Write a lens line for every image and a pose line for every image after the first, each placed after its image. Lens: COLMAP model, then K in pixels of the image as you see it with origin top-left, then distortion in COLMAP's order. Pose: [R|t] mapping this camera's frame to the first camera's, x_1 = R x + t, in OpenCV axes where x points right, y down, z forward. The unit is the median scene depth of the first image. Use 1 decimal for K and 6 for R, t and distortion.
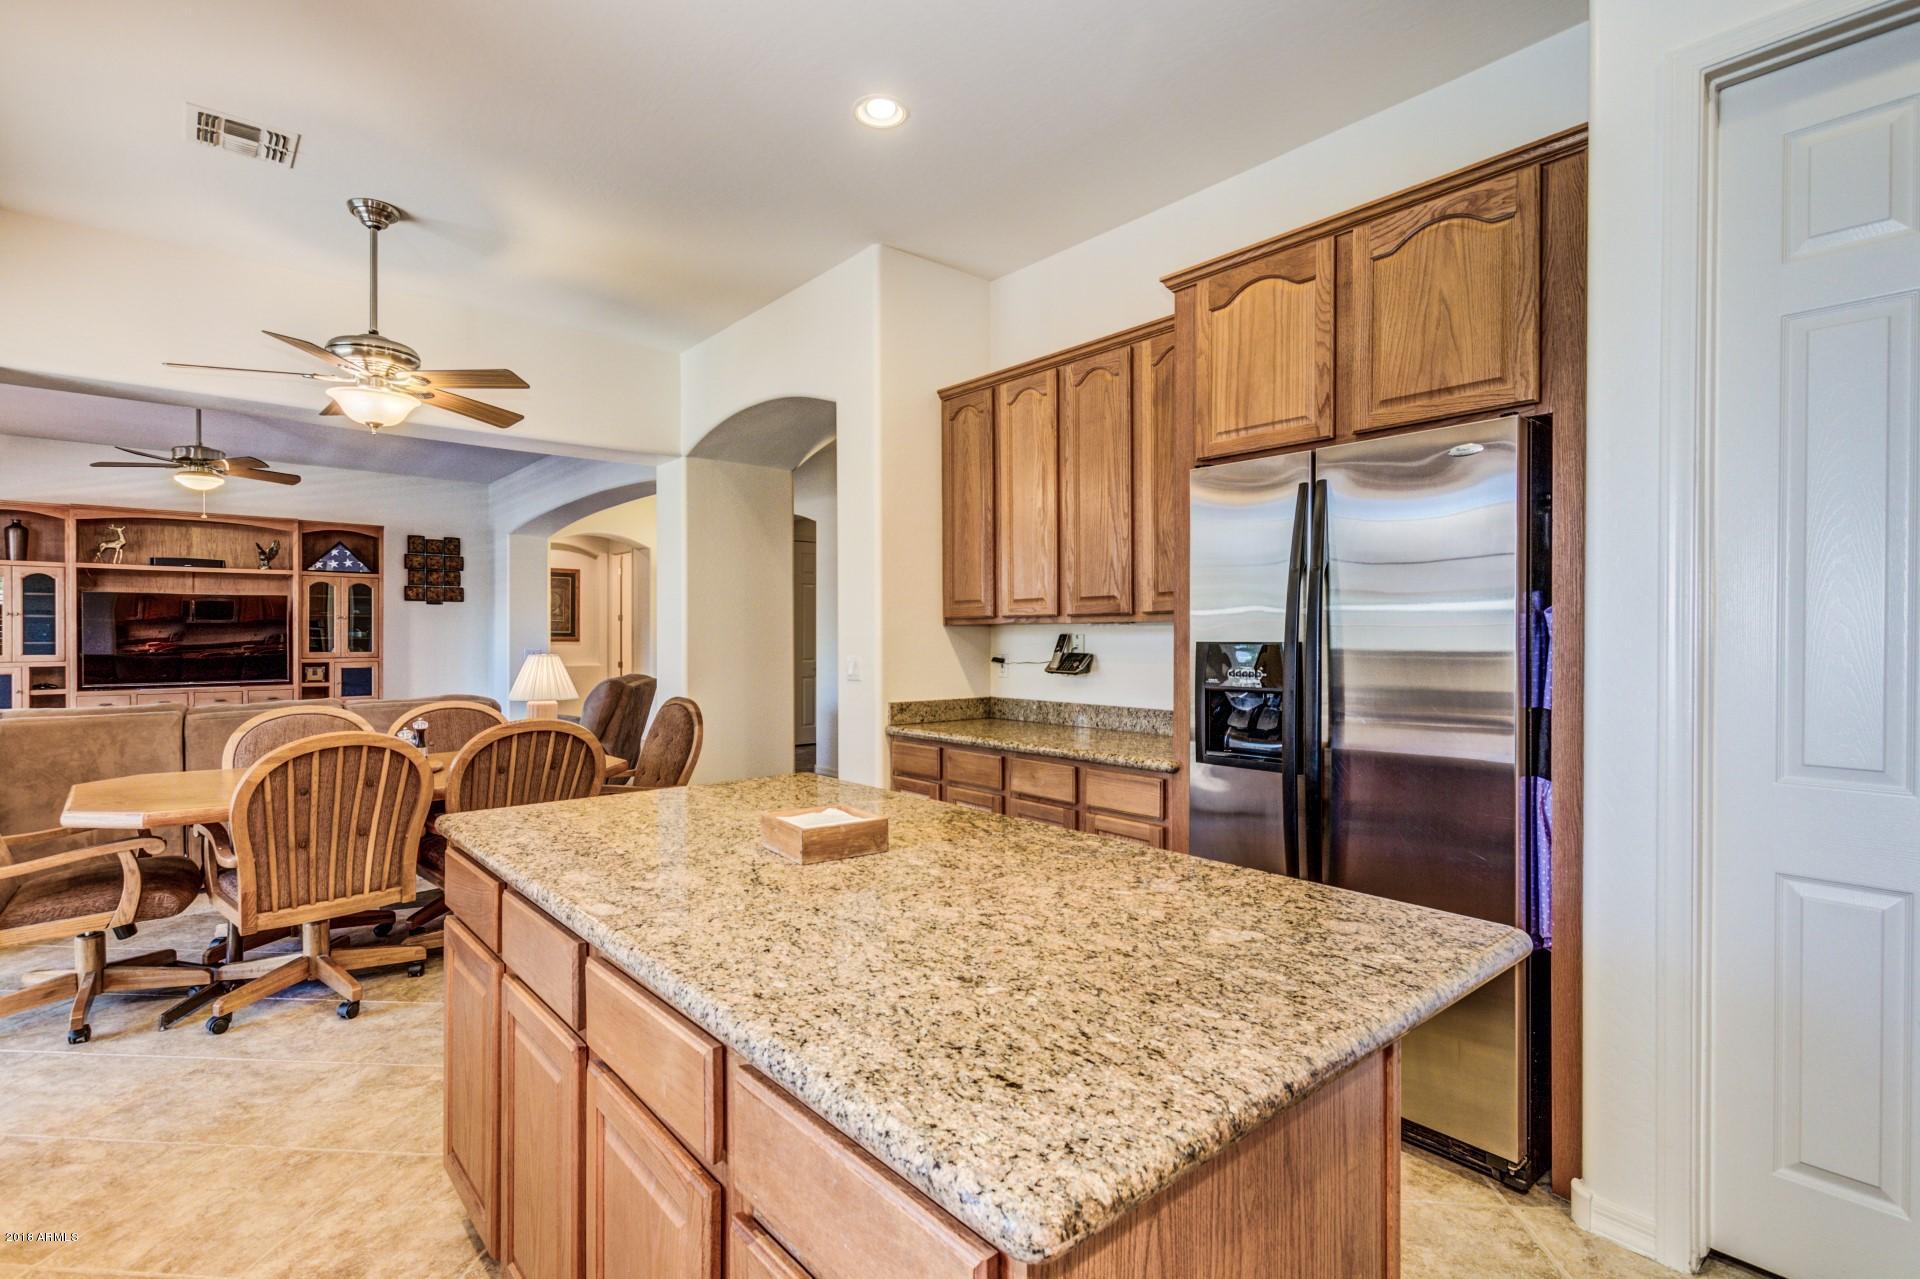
lens RADIAL K [[895.3, 0, 970.6], [0, 895.3, 639.2], [0, 0, 1]] dist [0.005191, 0.000034]
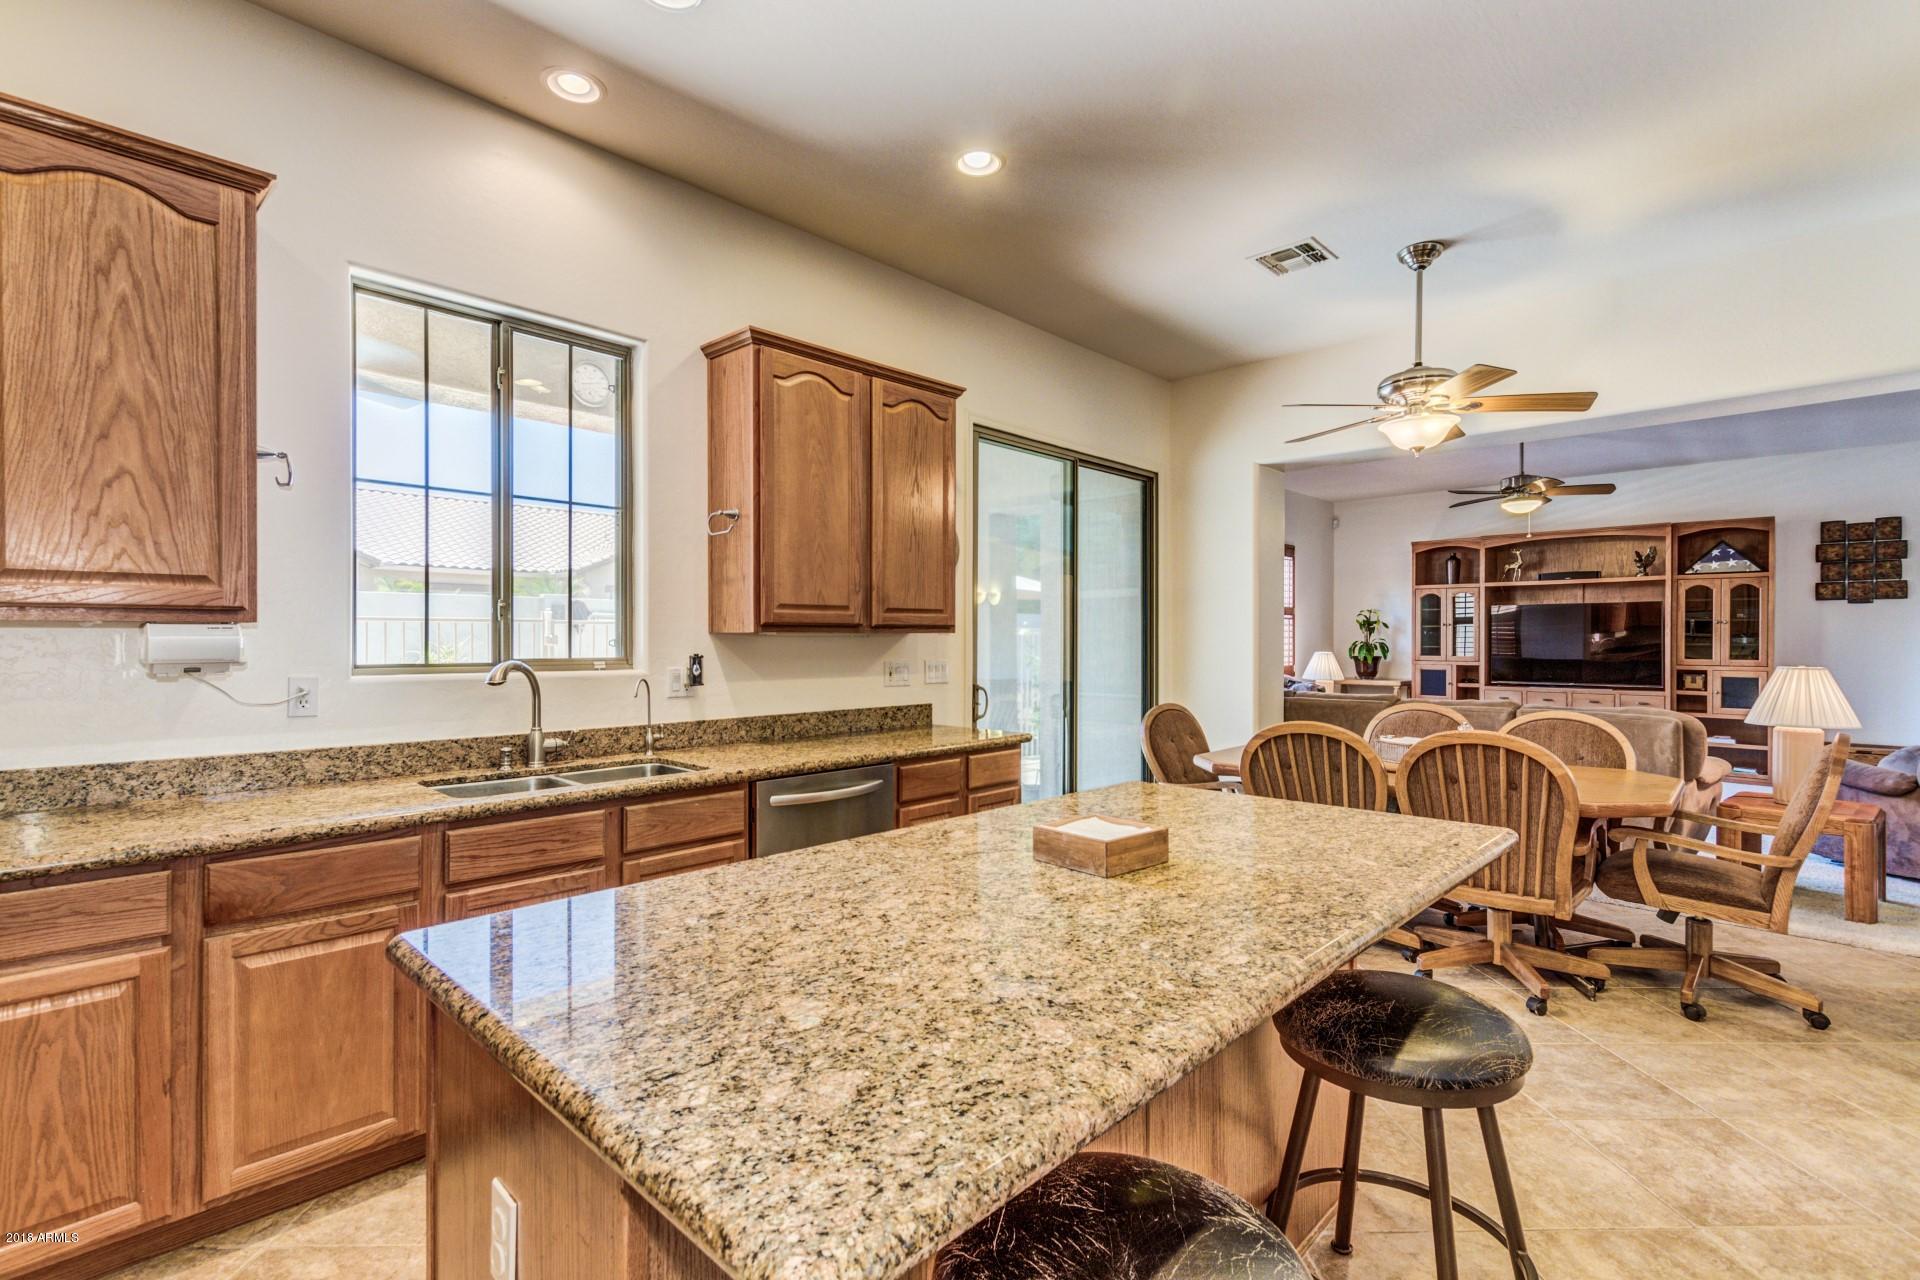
lens RADIAL K [[895.3, 0, 971.3], [0, 895.3, 640.7], [0, 0, 1]] dist [0.005191, 0.000034]
pose [[0.095802, 0.001052, -0.995400, 0.279924], [-0.005731, 0.999983, 0.000505, -0.002219], [0.995384, 0.005656, 0.095807, 0.267591]]
